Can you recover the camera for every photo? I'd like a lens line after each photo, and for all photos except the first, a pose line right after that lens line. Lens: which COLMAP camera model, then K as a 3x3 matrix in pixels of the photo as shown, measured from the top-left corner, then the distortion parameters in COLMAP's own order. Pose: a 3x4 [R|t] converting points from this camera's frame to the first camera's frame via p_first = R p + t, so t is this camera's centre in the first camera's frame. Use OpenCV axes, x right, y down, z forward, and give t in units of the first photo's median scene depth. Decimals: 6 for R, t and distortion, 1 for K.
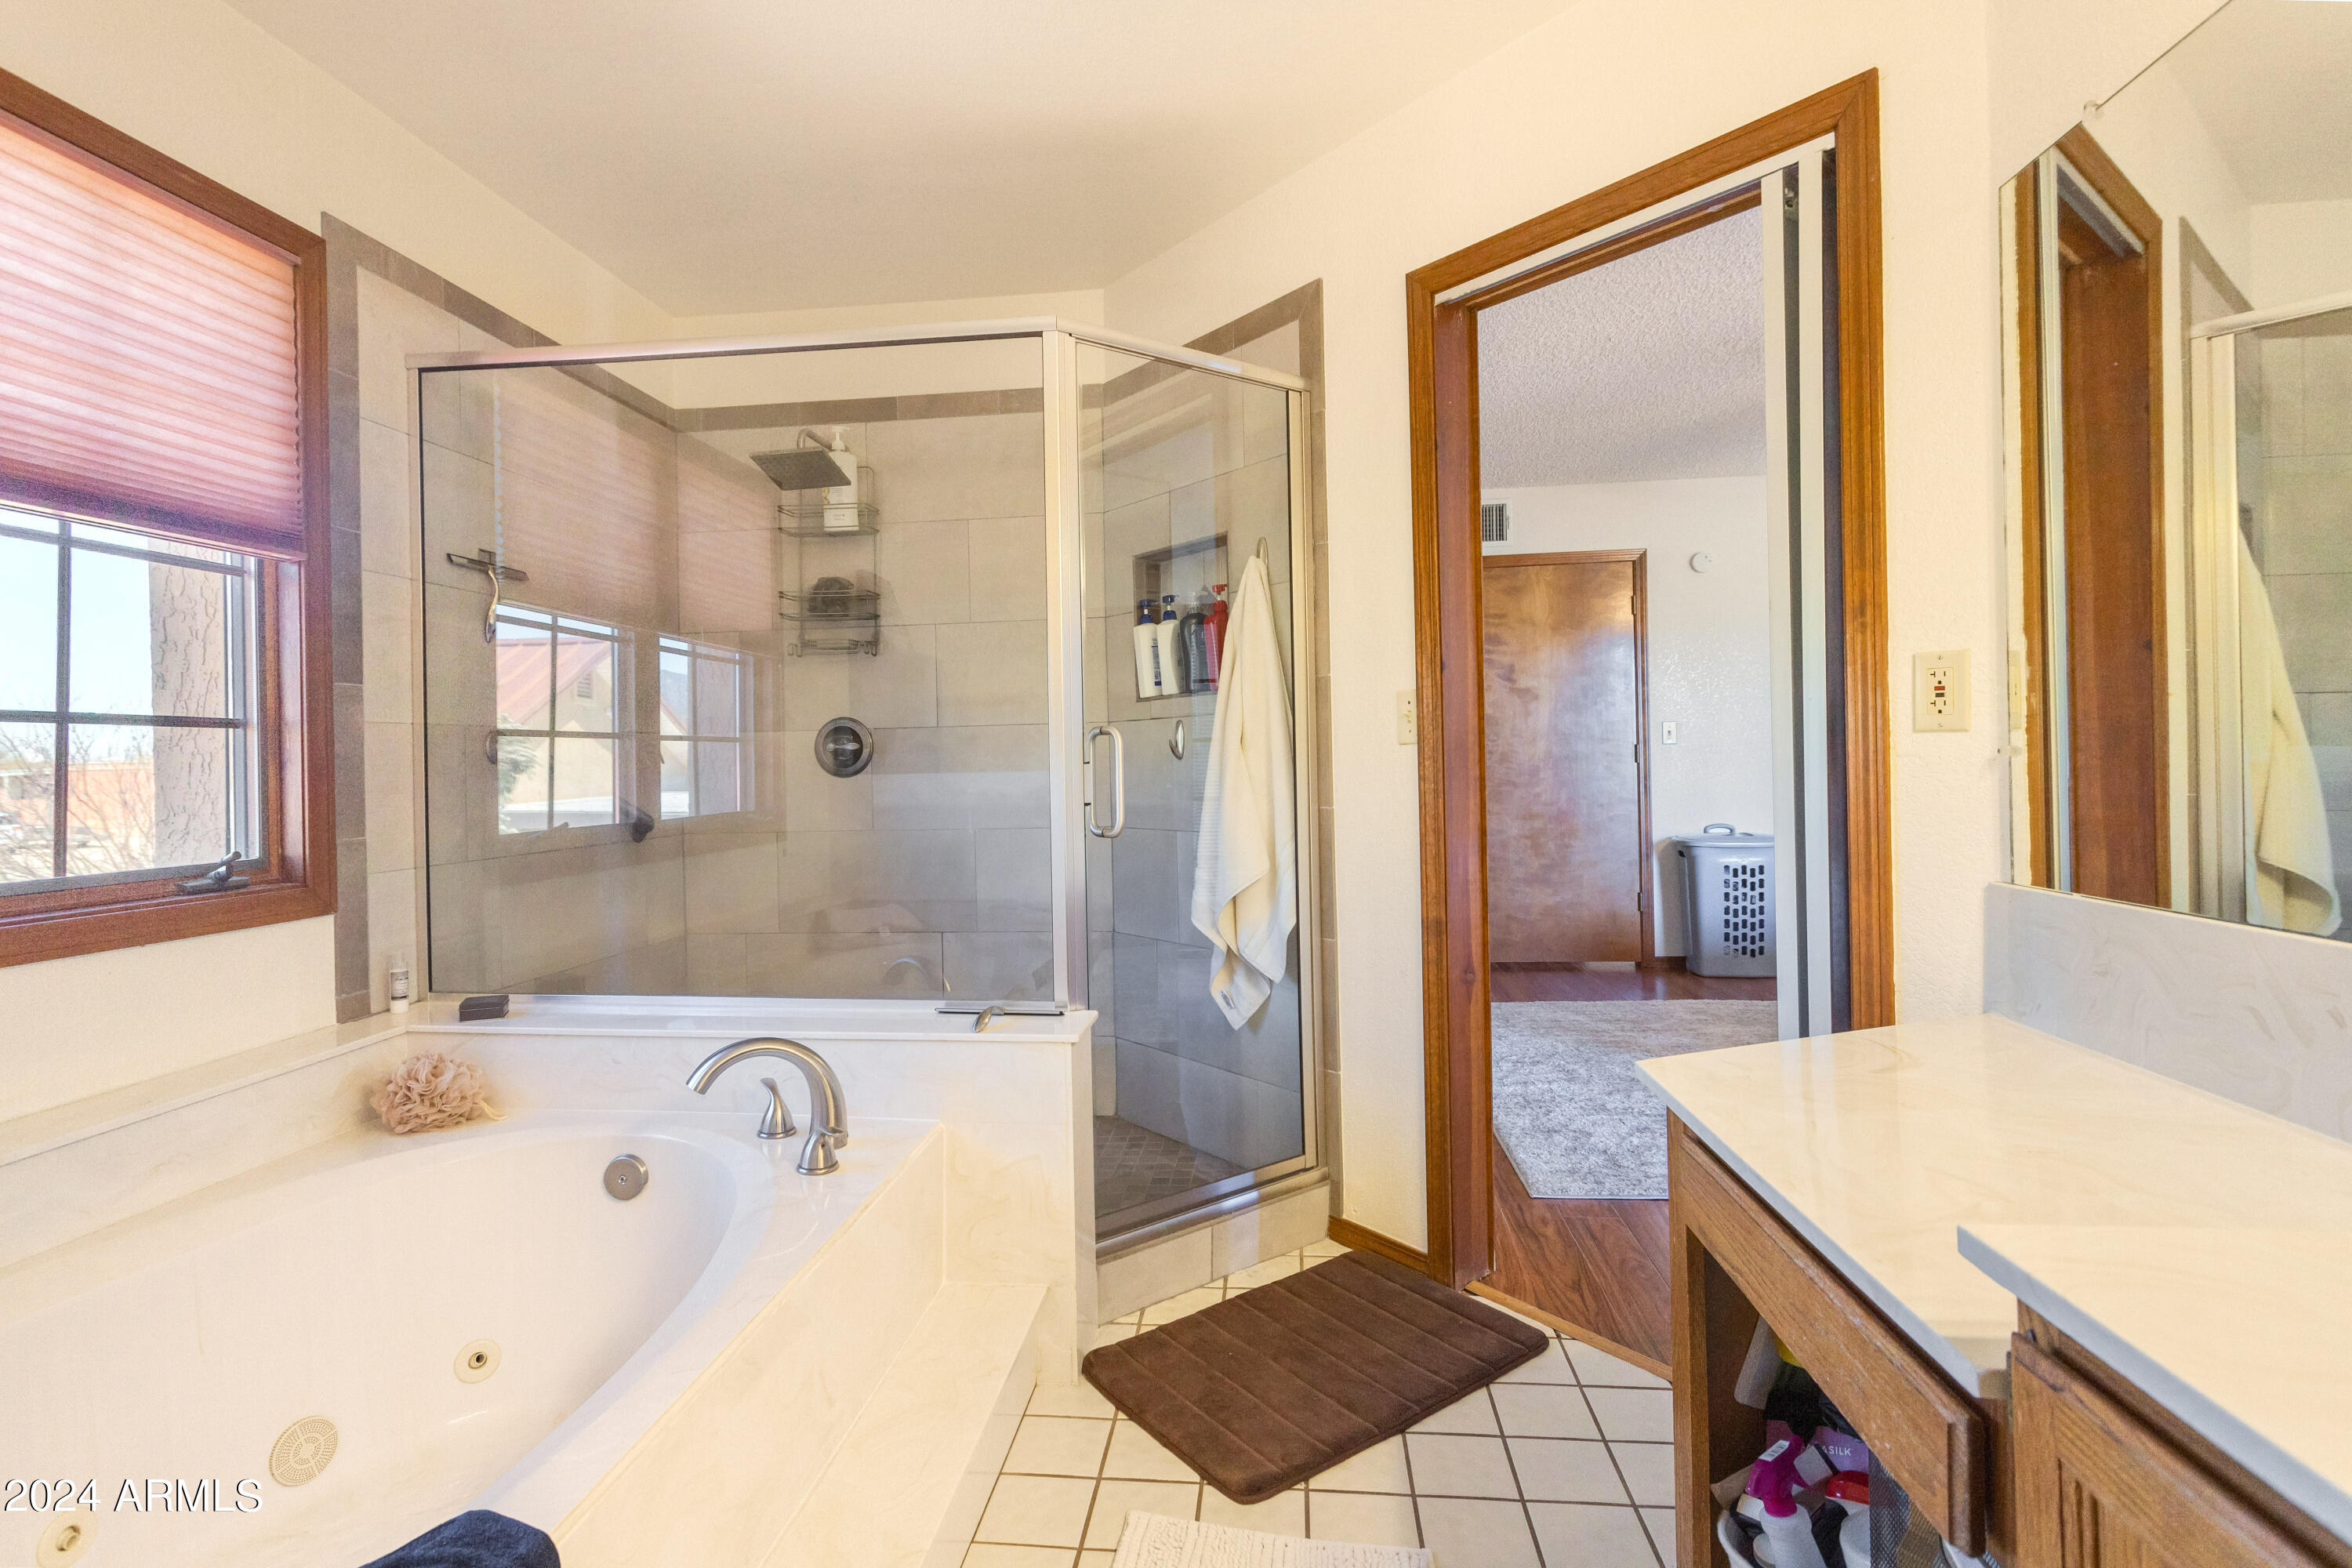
lens RADIAL K [[1127.4, 0, 1166.9], [0, 1127.4, 773.6], [0, 0, 1]] dist [-0.000195, 0.003930]
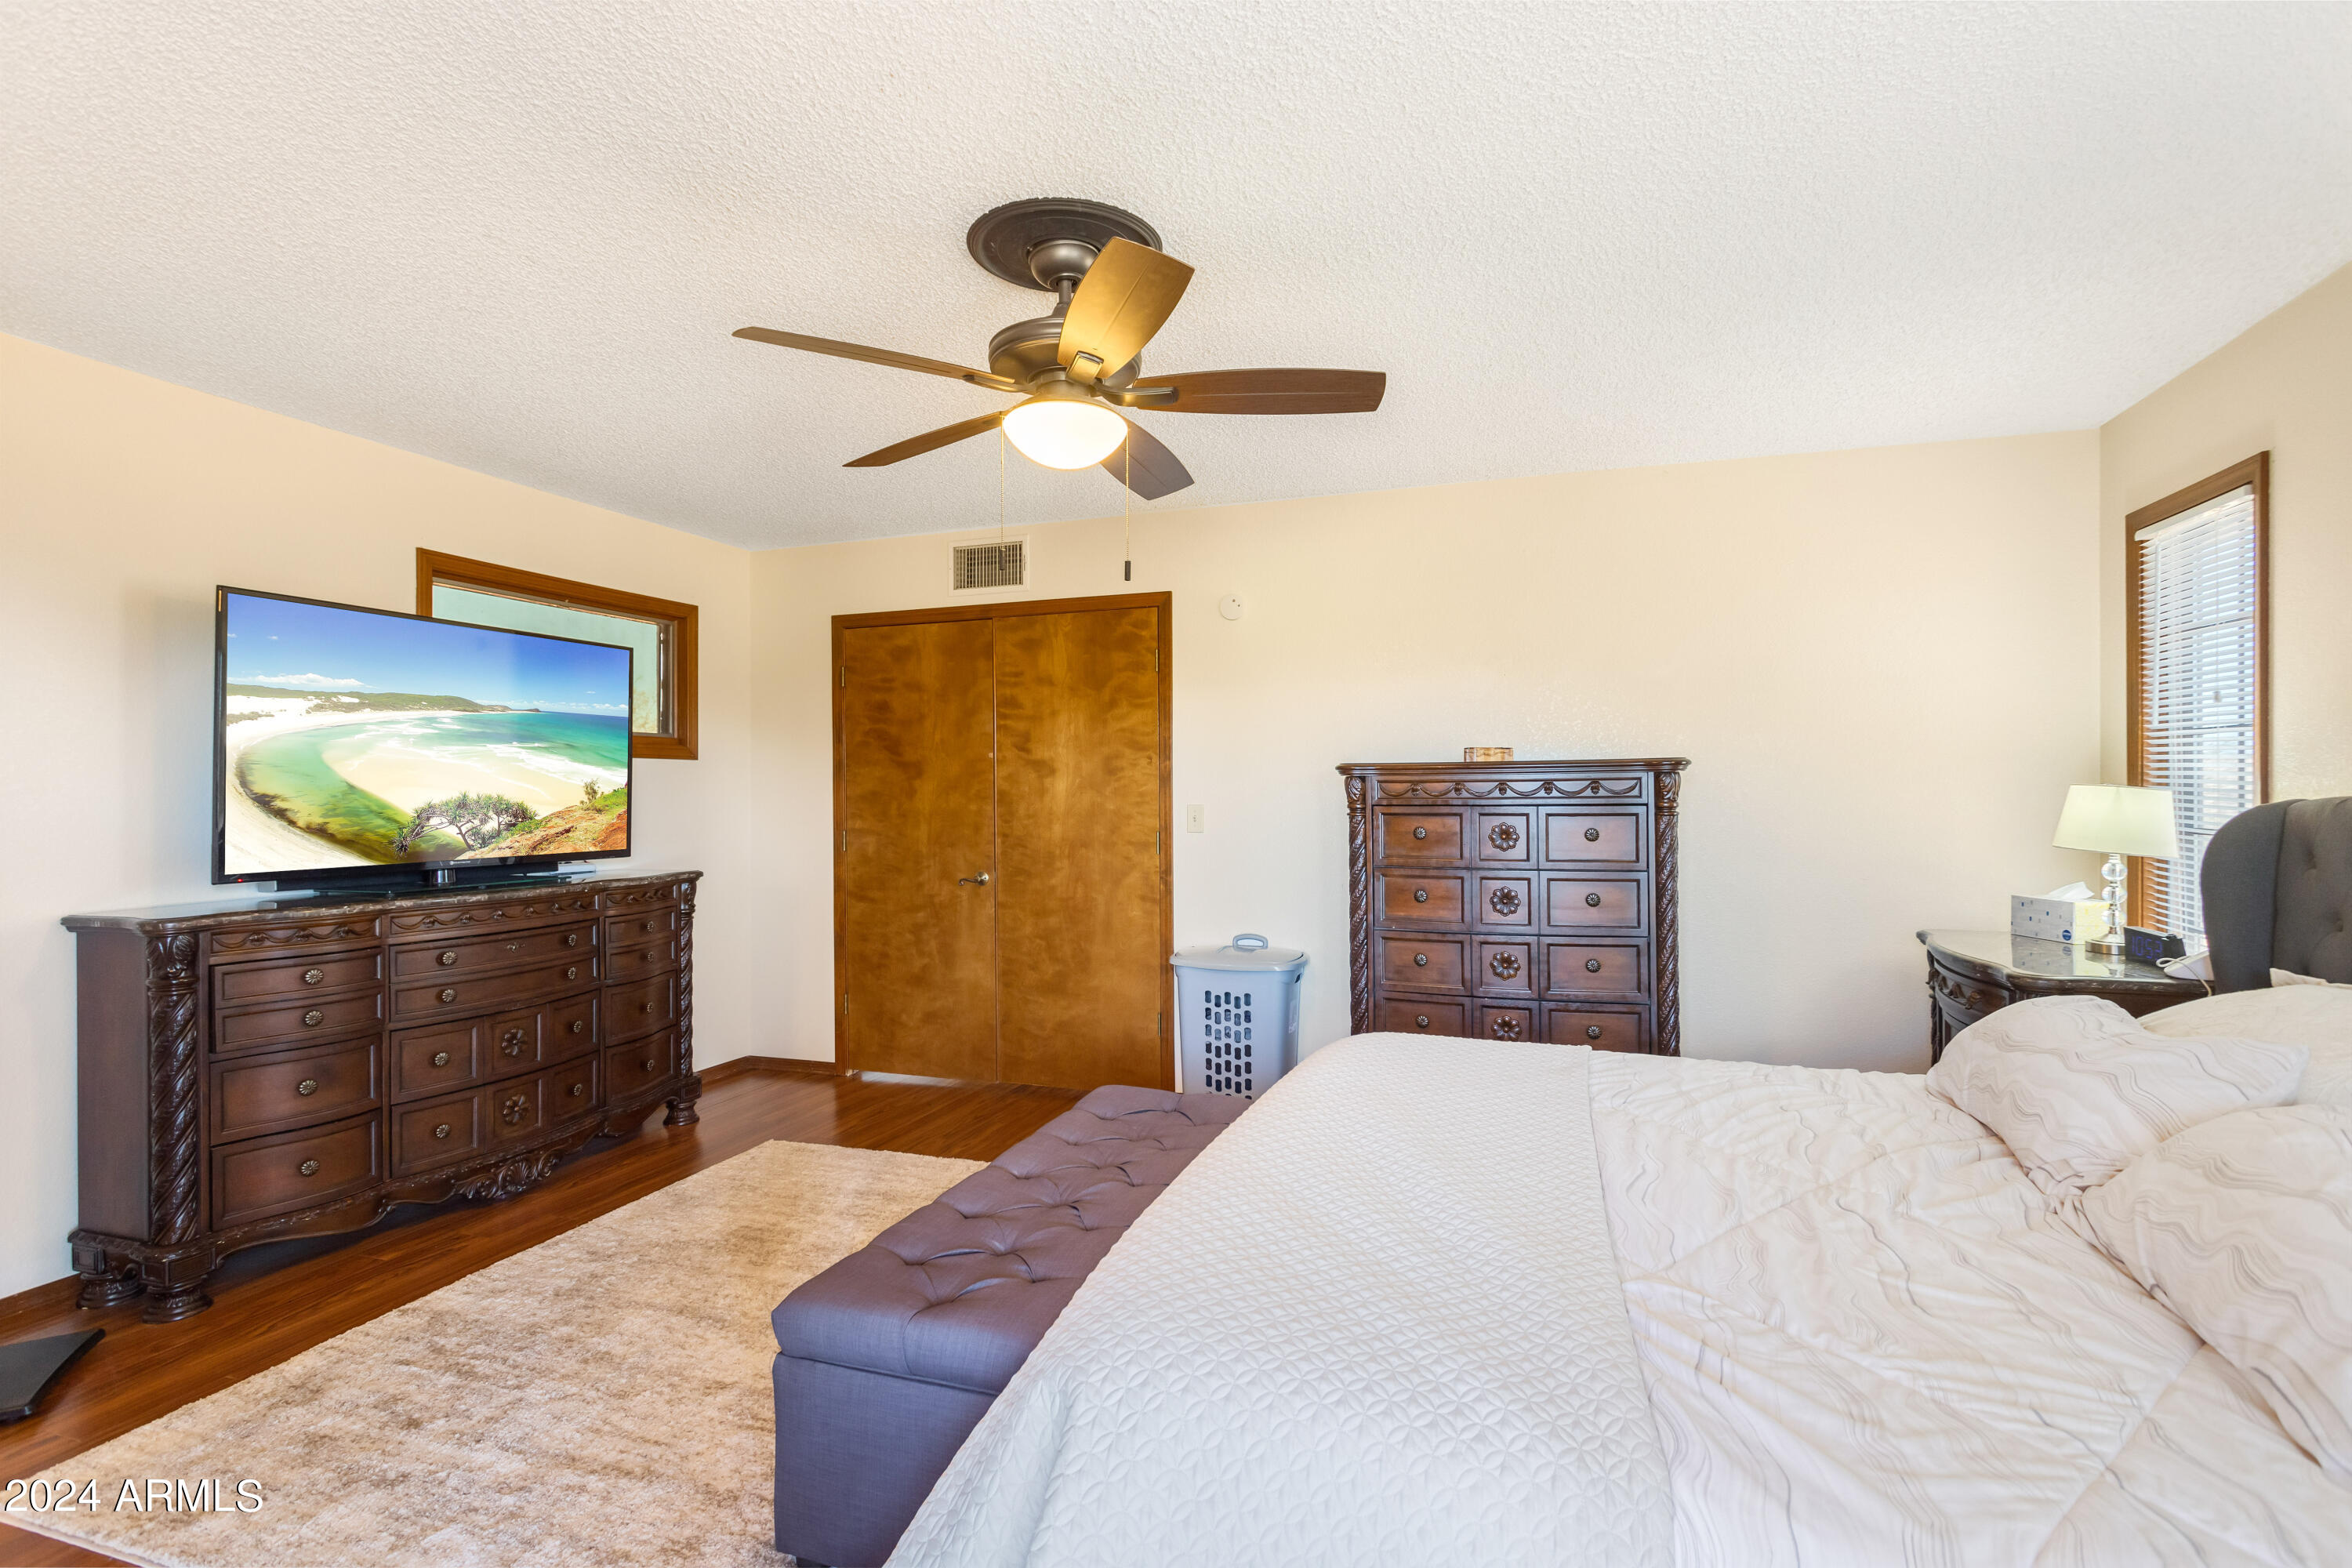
lens RADIAL K [[1127.4, 0, 1196.5], [0, 1127.4, 780.3], [0, 0, 1]] dist [-0.000195, 0.003930]
pose [[0.976811, 0.017514, -0.213384, 0.612420], [-0.018342, 0.999830, -0.001902, -0.061311], [0.213314, 0.005771, 0.976967, 0.205140]]
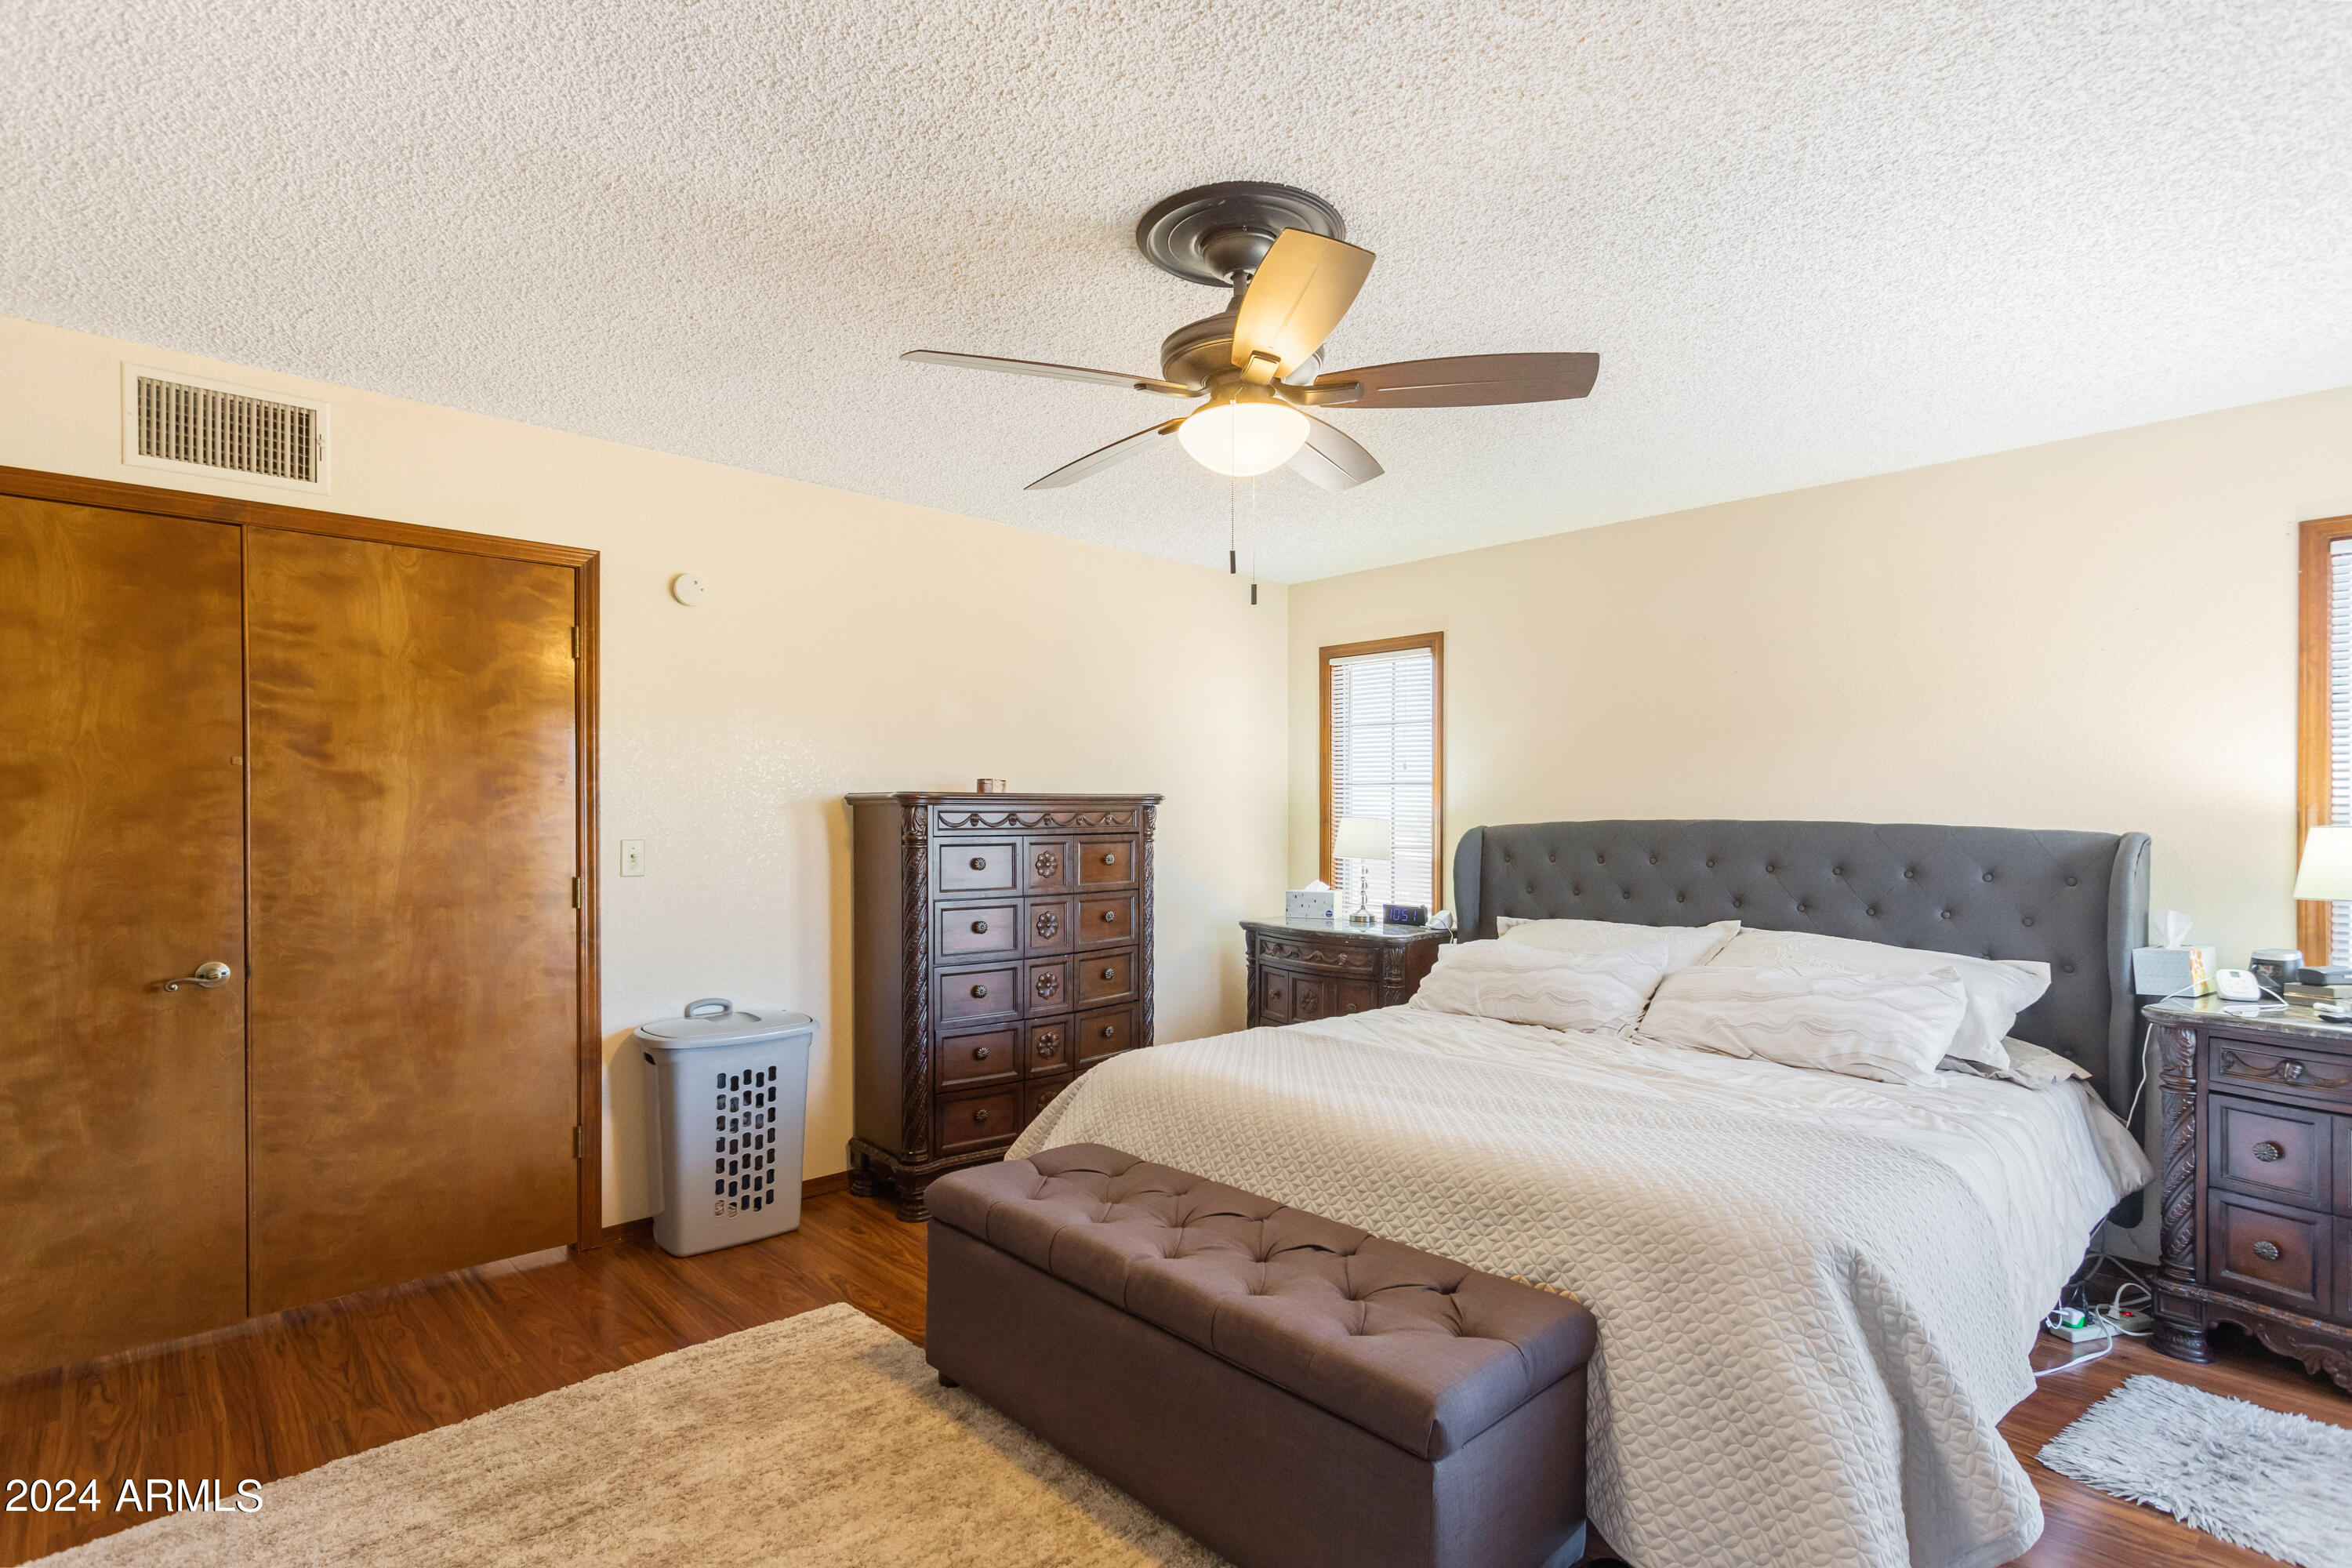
lens RADIAL K [[1127.4, 0, 1182.1], [0, 1127.4, 828.6], [0, 0, 1]] dist [-0.000195, 0.003930]
pose [[0.644587, 0.016165, 0.764360, 0.166015], [-0.011349, 0.999869, -0.011575, -0.048139], [-0.764446, -0.001213, 0.644686, 0.369622]]
